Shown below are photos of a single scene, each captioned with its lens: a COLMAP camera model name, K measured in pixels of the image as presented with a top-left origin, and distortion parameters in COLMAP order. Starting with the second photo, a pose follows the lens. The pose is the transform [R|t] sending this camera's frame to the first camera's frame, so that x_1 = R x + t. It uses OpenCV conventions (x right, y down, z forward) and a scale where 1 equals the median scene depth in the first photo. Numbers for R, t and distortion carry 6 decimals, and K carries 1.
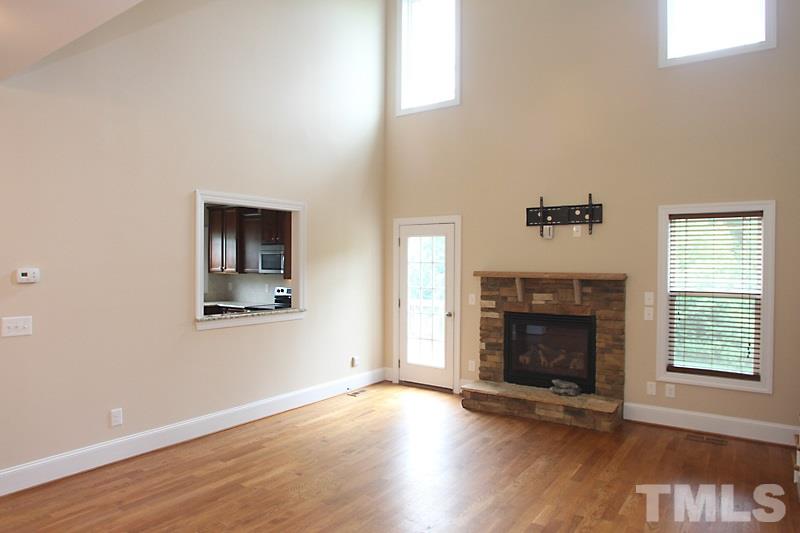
lens RADIAL K [[516.1, 0, 396.0], [0, 516.1, 264.2], [0, 0, 1]] dist [-0.078156, 0.045144]
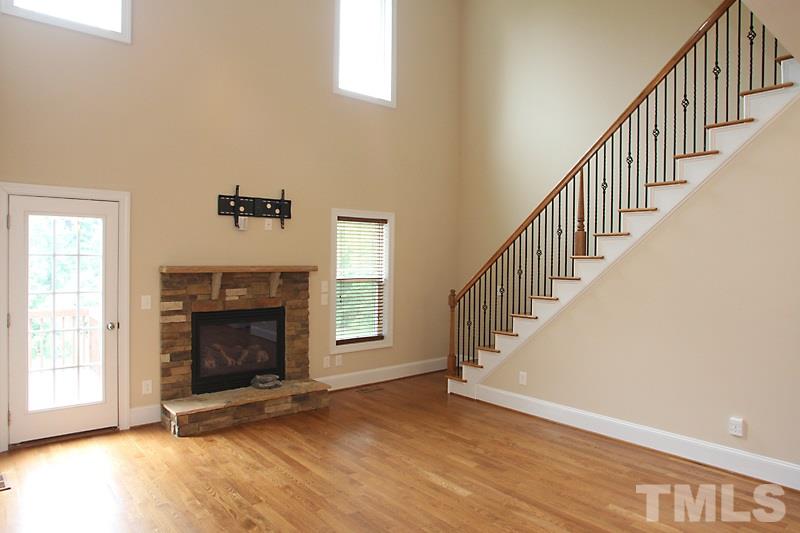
lens RADIAL K [[516.1, 0, 396.0], [0, 516.1, 264.2], [0, 0, 1]] dist [-0.078156, 0.045144]
pose [[0.251101, -0.017936, 0.967795, -0.548057], [-0.005820, 0.999782, 0.020039, -0.007772], [-0.967943, -0.010665, 0.250942, 0.484847]]
